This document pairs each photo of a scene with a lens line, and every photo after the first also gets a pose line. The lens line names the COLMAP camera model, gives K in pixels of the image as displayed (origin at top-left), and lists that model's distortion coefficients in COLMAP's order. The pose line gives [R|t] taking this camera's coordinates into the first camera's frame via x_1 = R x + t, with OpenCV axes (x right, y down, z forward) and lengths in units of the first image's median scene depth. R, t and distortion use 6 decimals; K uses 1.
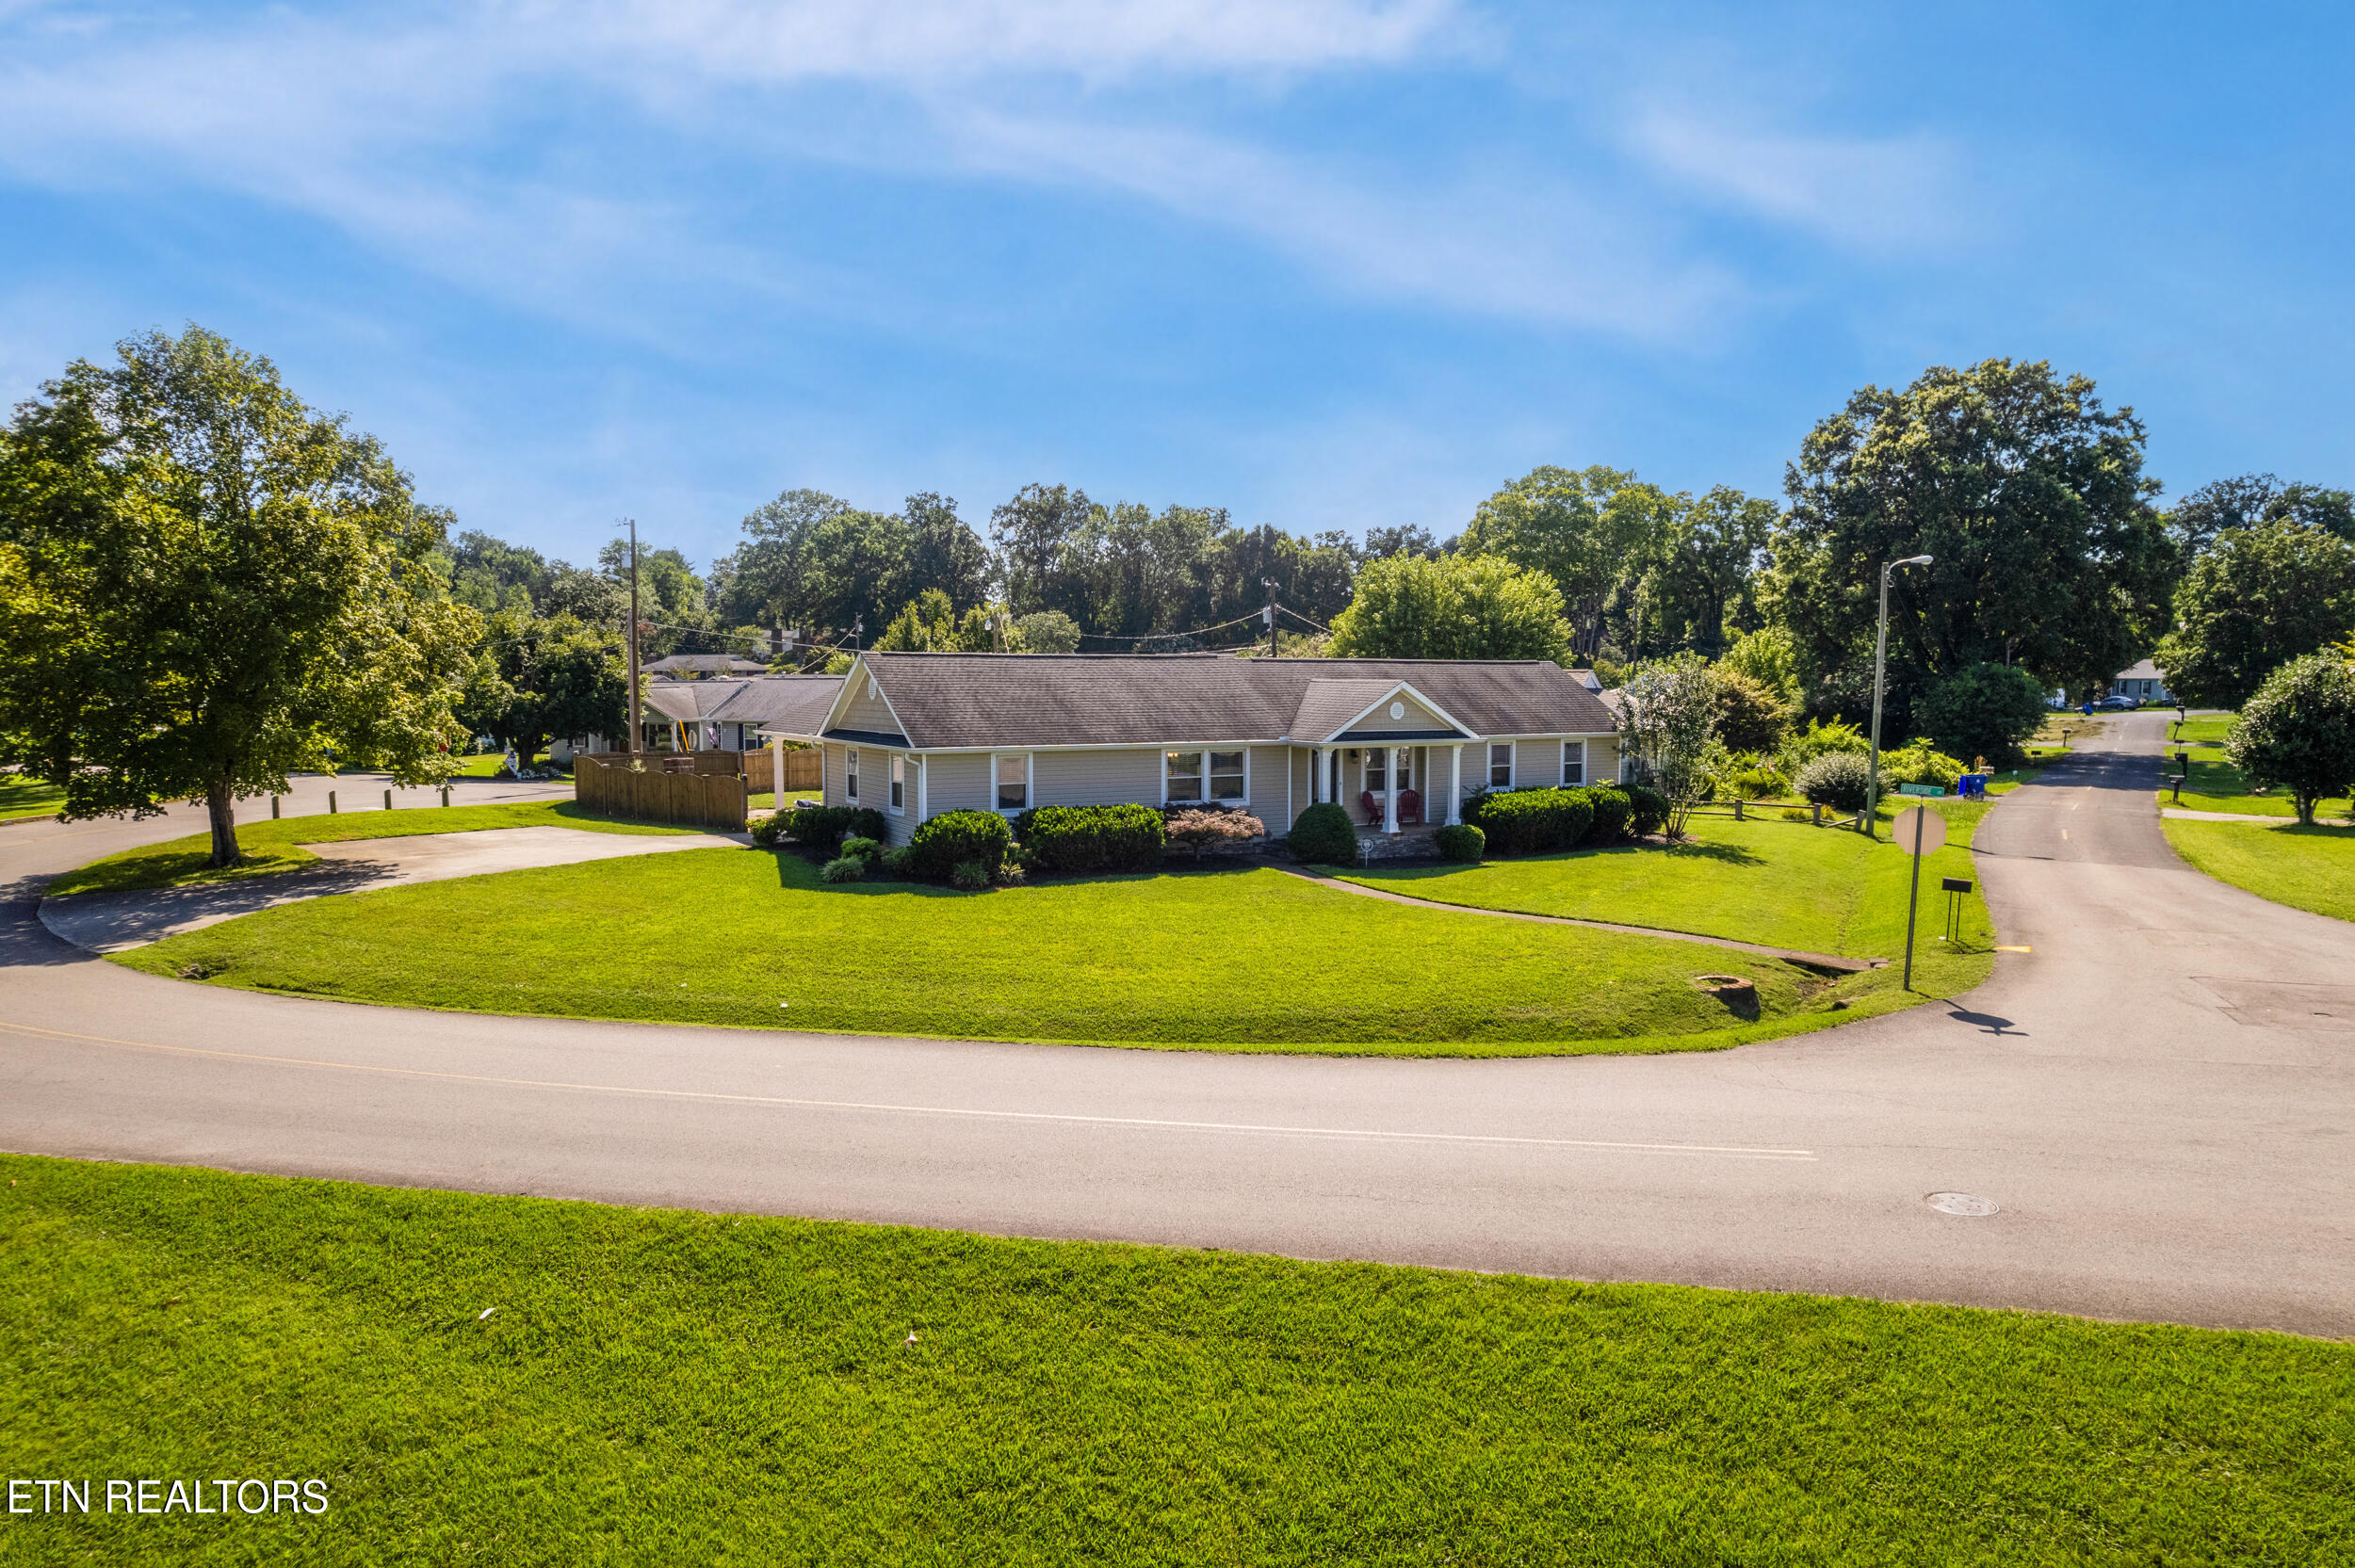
lens RADIAL K [[1511.1, 0, 1177.5], [0, 1511.1, 784.0], [0, 0, 1]] dist [-0.050702, 0.000275]
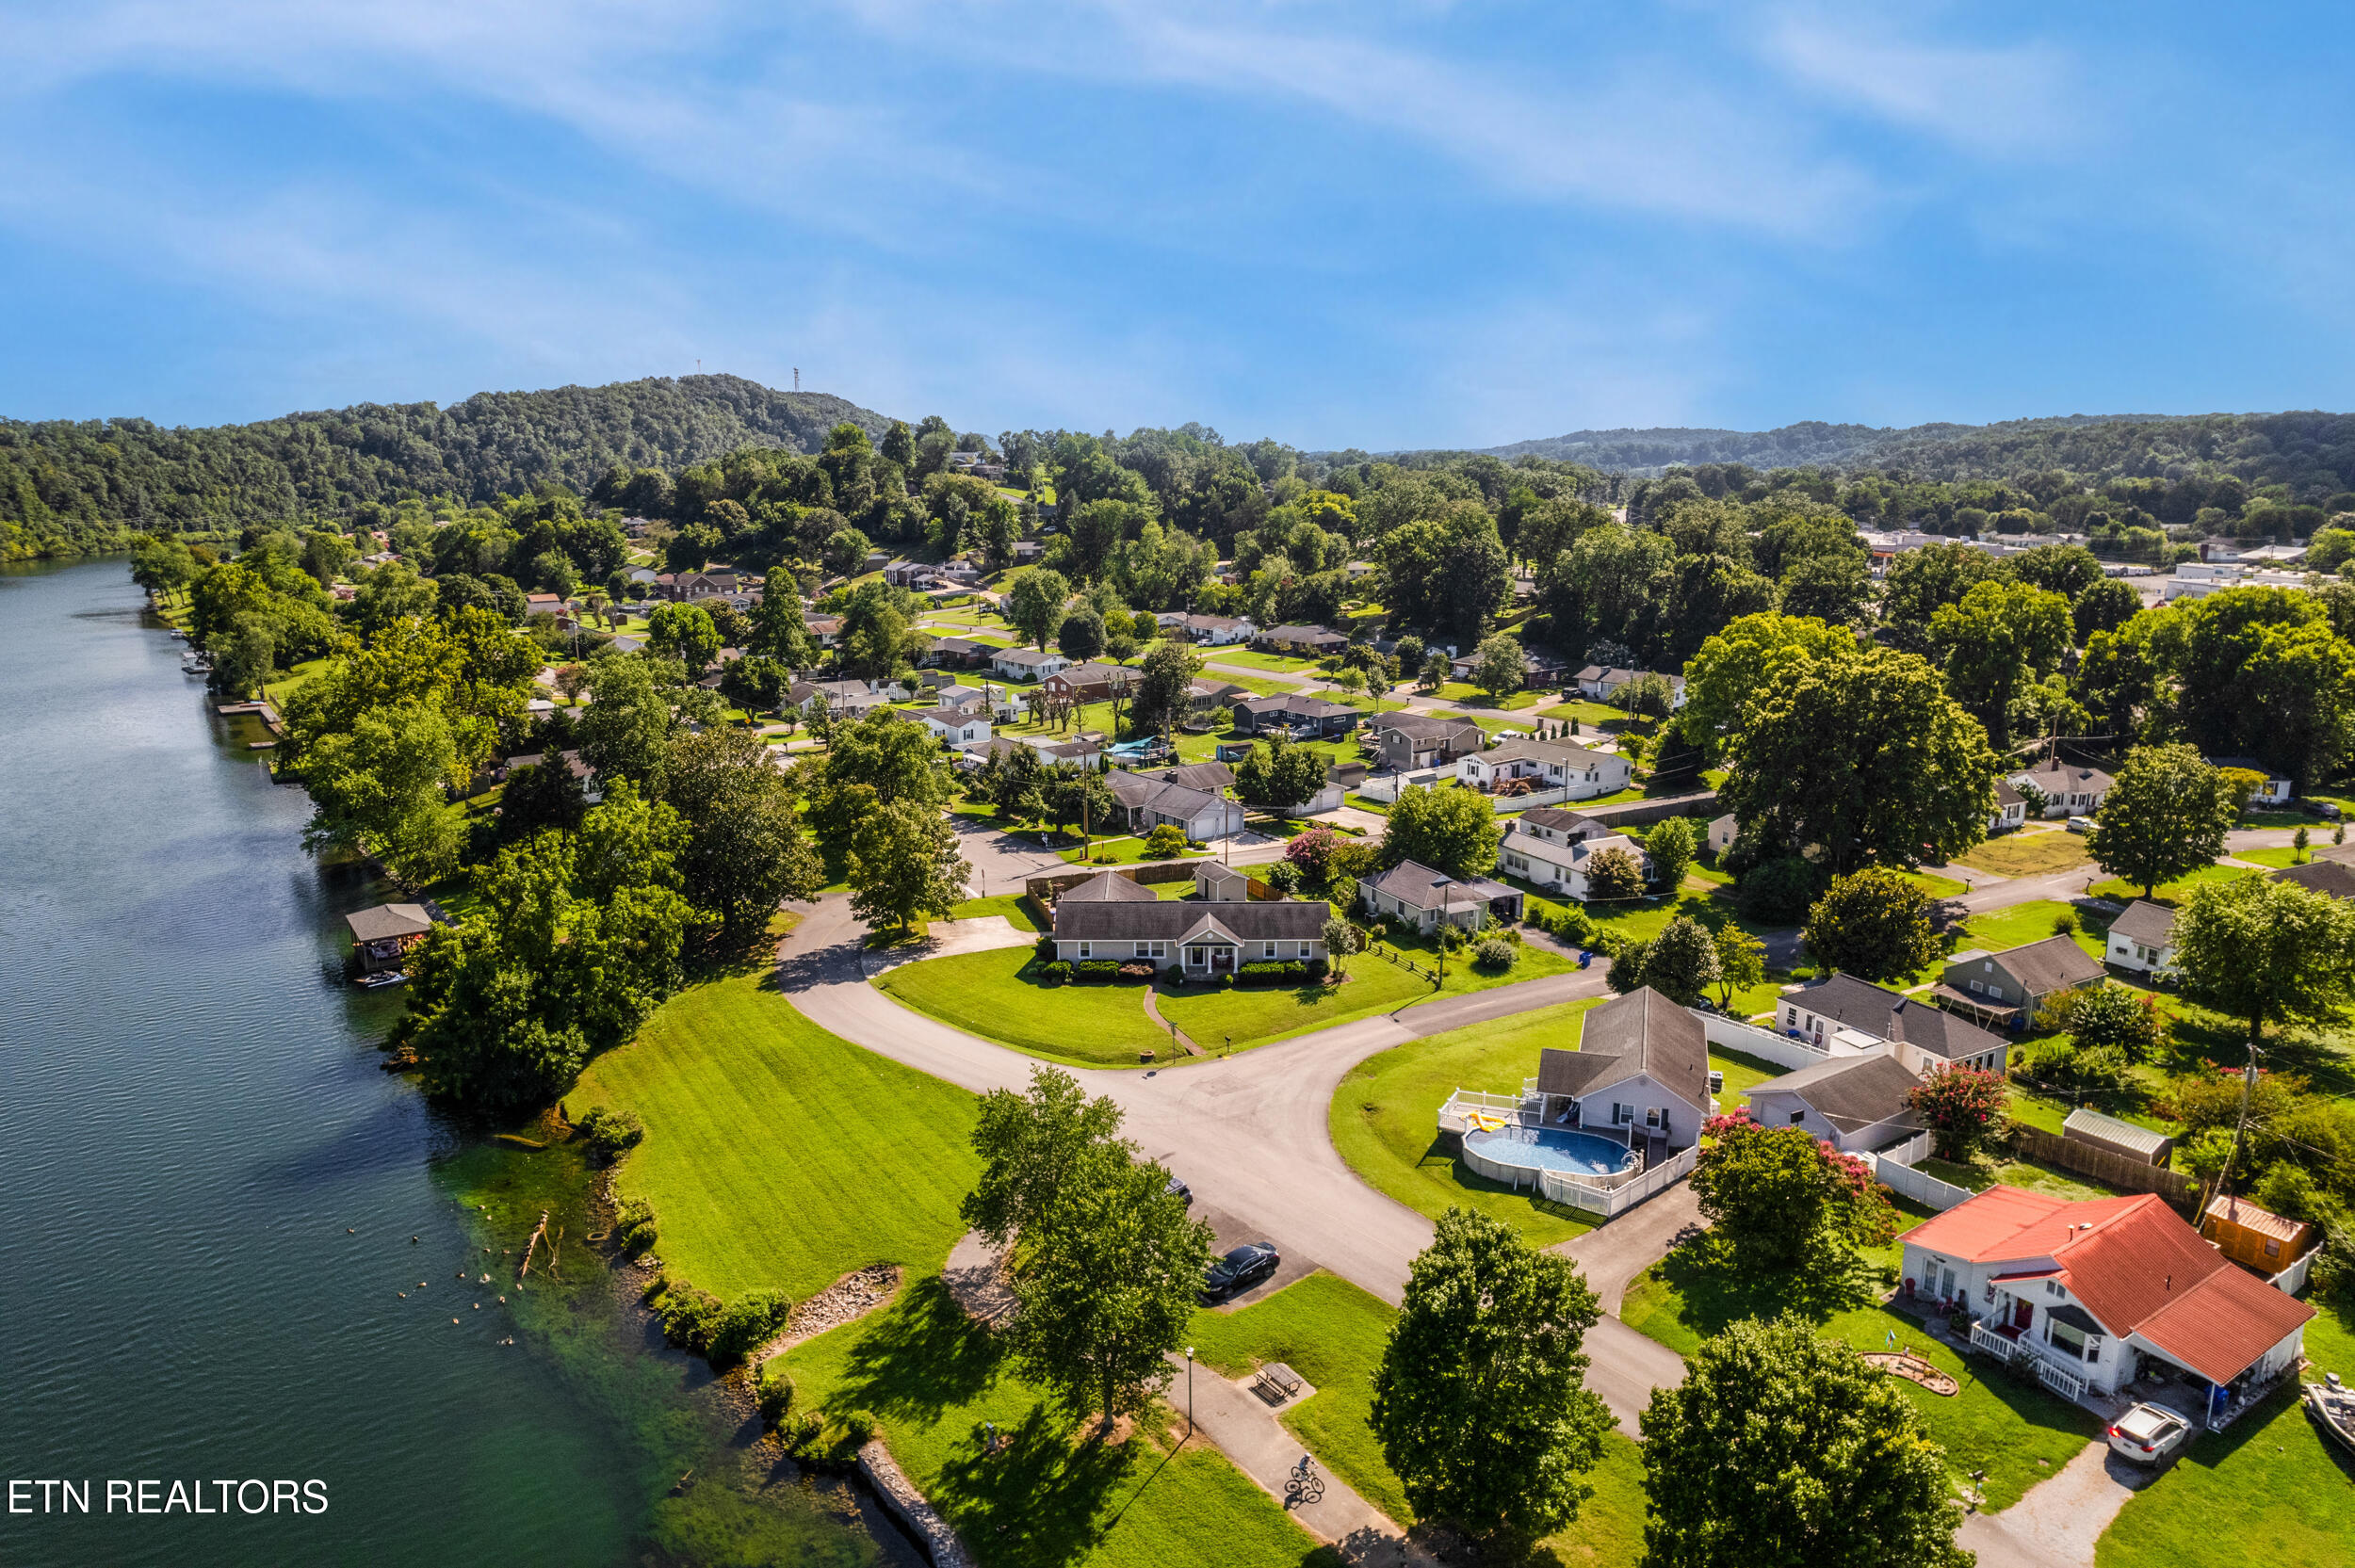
lens RADIAL K [[1511.1, 0, 1177.5], [0, 1511.1, 784.0], [0, 0, 1]] dist [-0.050702, 0.000275]
pose [[0.872684, 0.100579, -0.477815, 0.903634], [-0.033641, 0.988615, 0.146659, -0.475972], [0.487126, -0.111913, 0.866132, -0.987906]]
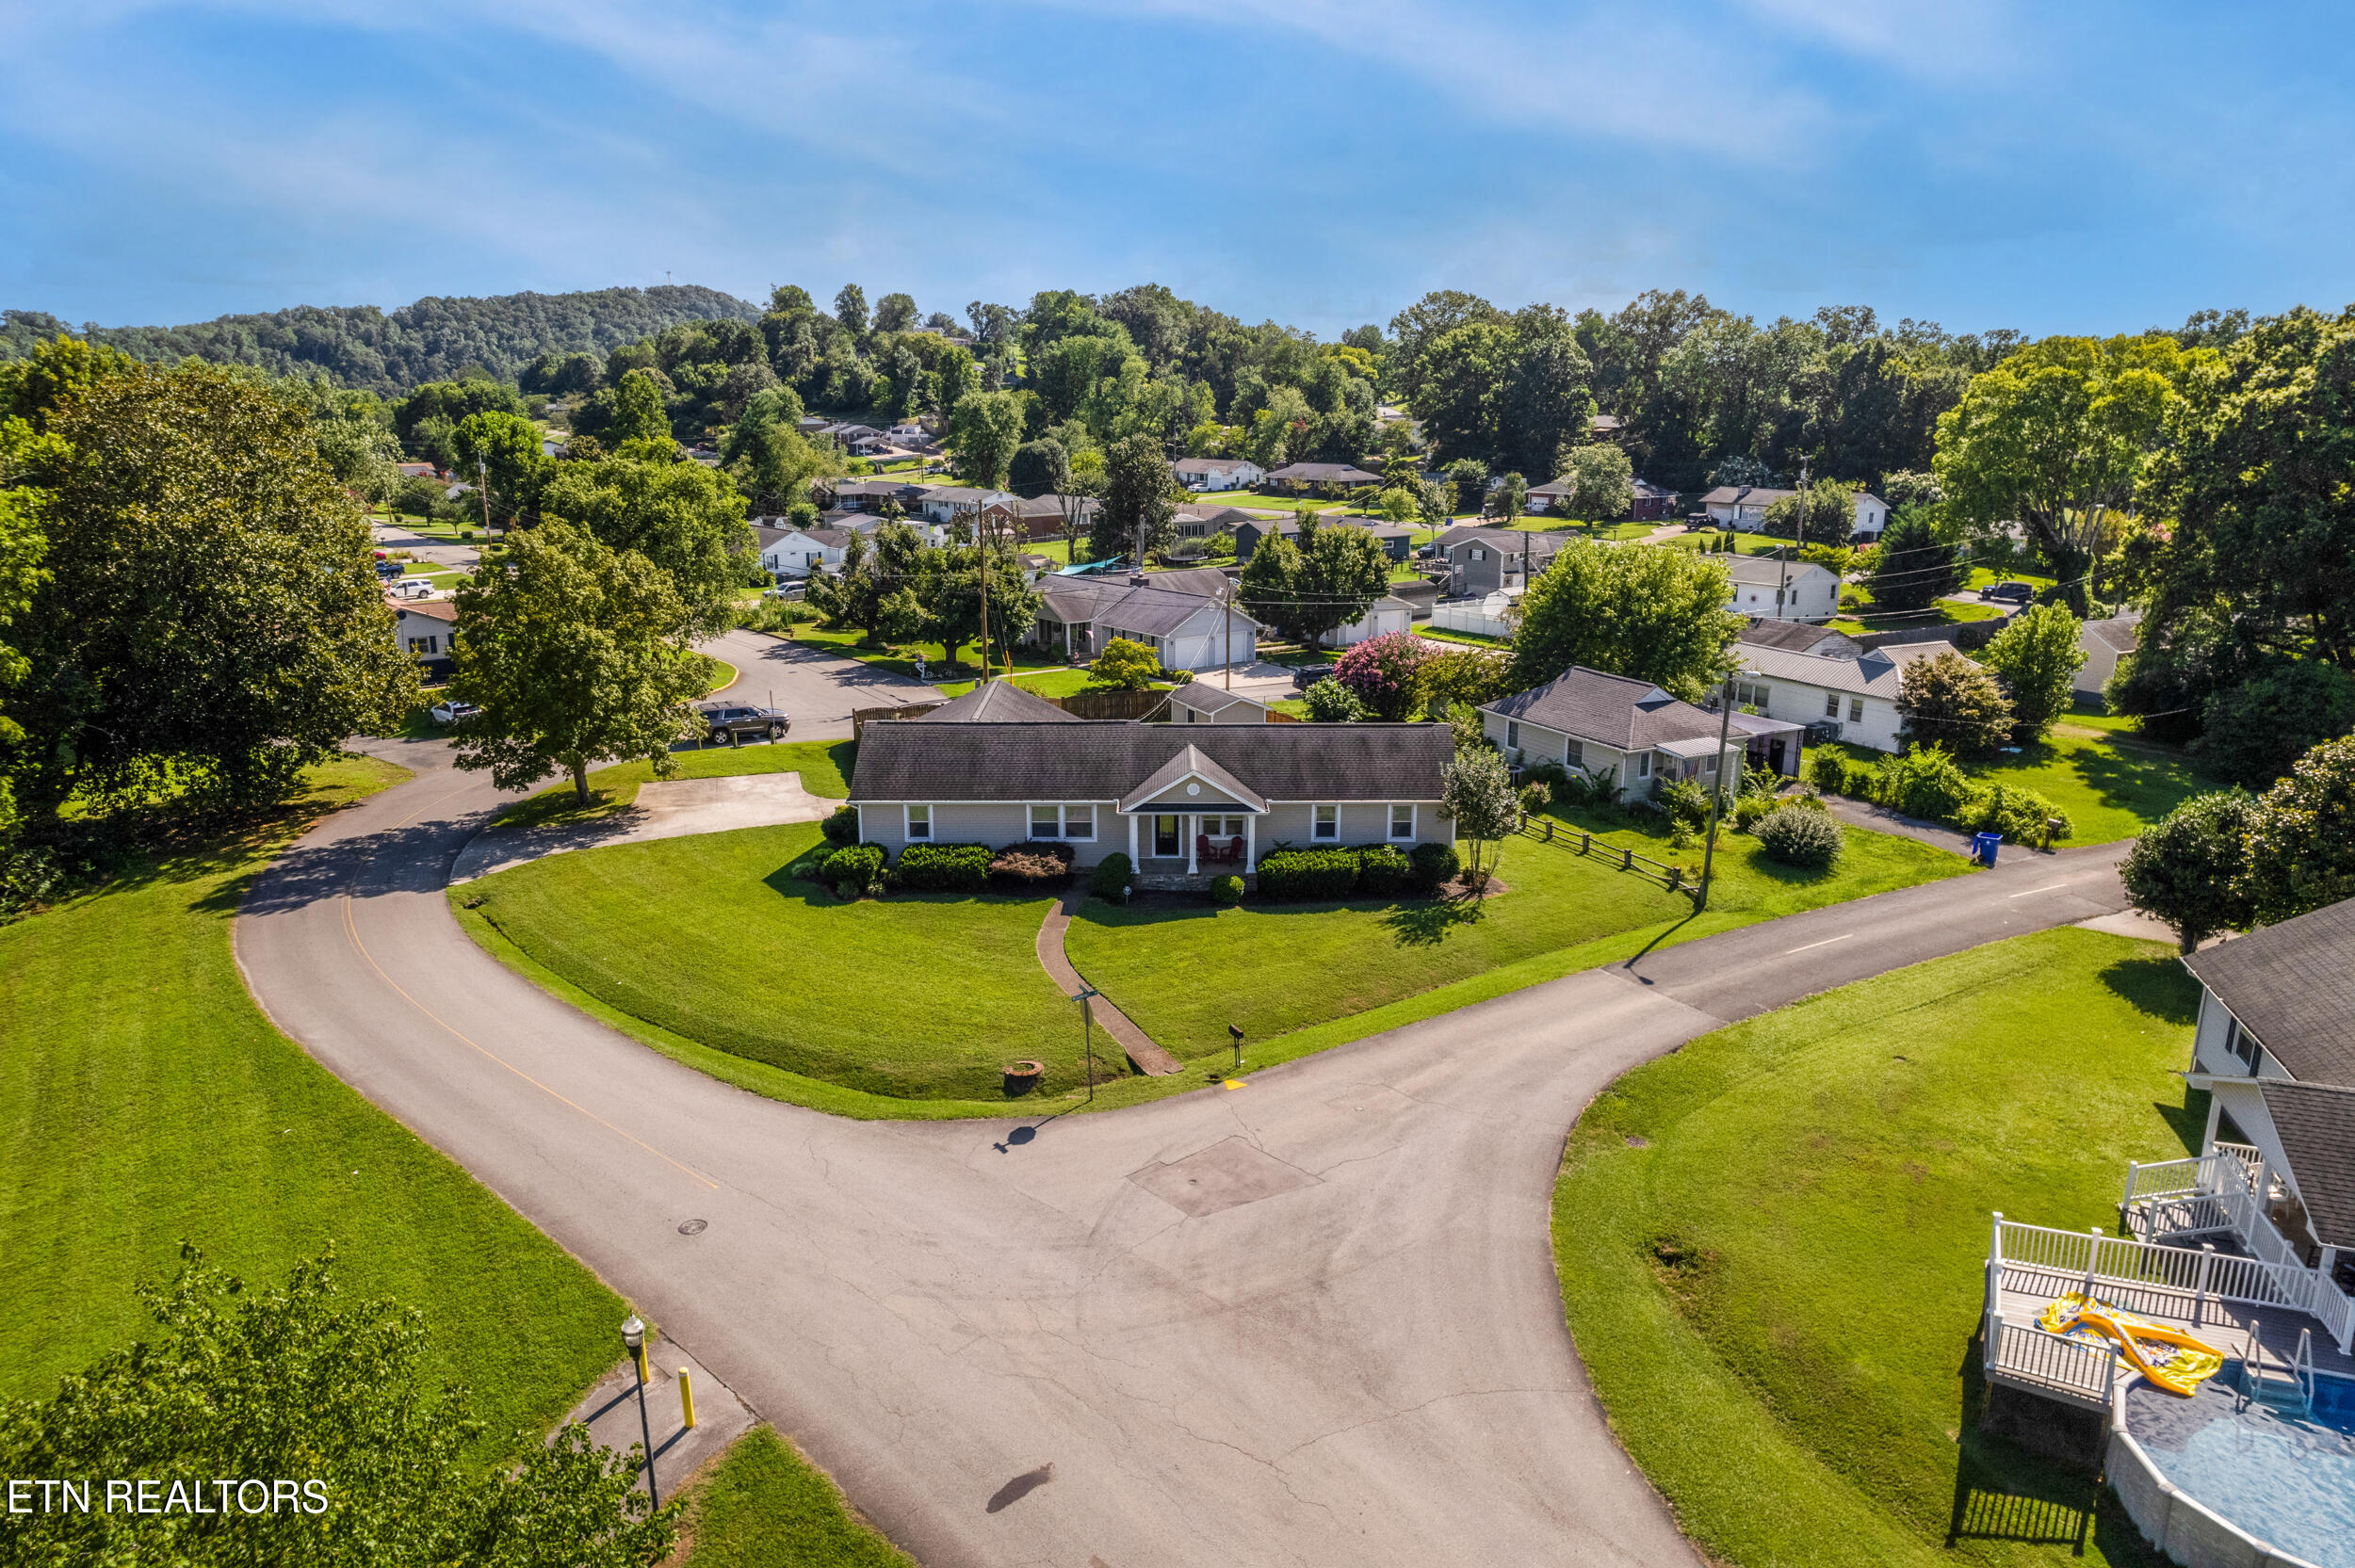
lens RADIAL K [[1511.1, 0, 1177.5], [0, 1511.1, 784.0], [0, 0, 1]] dist [-0.050702, 0.000275]
pose [[0.873626, 0.118736, -0.471889, 0.459584], [-0.034505, 0.982447, 0.183322, -0.179300], [0.485373, -0.143872, 0.862389, -0.112233]]
